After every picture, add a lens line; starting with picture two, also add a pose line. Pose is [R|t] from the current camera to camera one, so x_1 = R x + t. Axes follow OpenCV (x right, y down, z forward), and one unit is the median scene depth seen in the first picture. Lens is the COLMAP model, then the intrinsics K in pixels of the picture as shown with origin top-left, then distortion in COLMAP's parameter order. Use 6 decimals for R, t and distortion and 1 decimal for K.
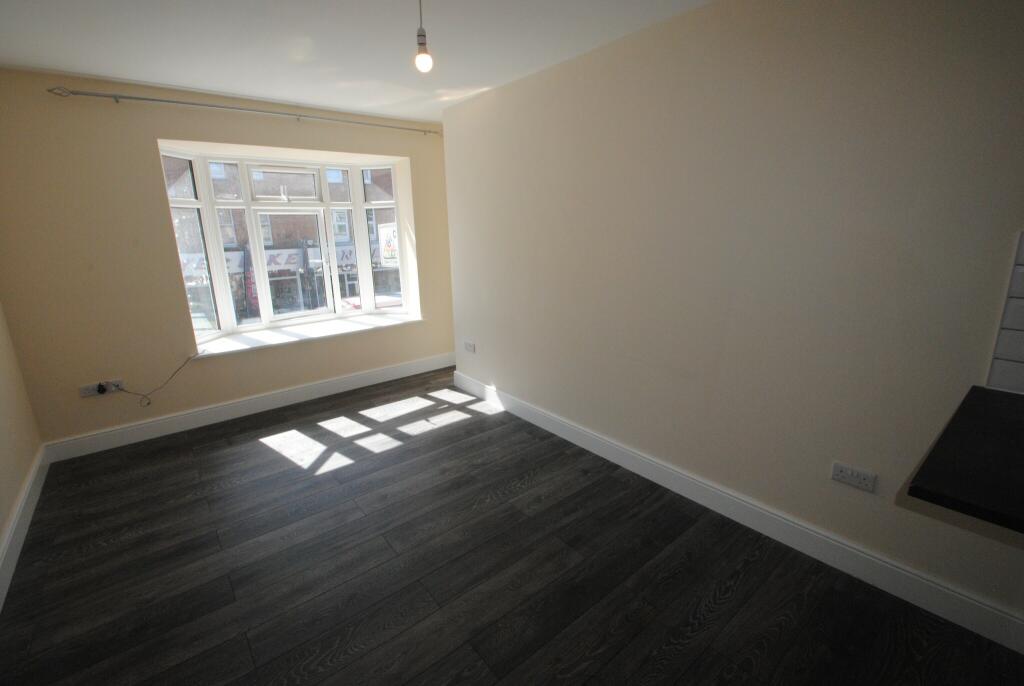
lens RADIAL K [[445.0, 0, 510.9], [0, 445.0, 341.0], [0, 0, 1]] dist [0.002467, -0.001420]
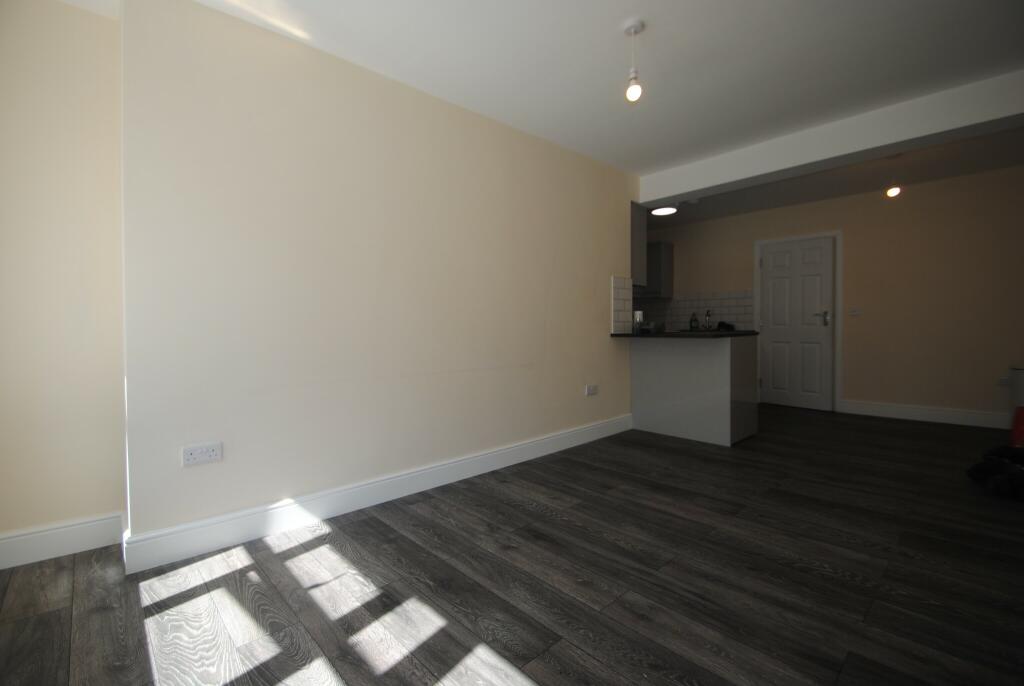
lens RADIAL K [[445.0, 0, 509.8], [0, 445.0, 339.8], [0, 0, 1]] dist [0.002467, -0.001420]
pose [[-0.067634, 0.000278, 0.997710, -0.791915], [0.262114, 0.964878, 0.017500, -0.035991], [-0.962664, 0.262698, -0.065331, 0.884313]]
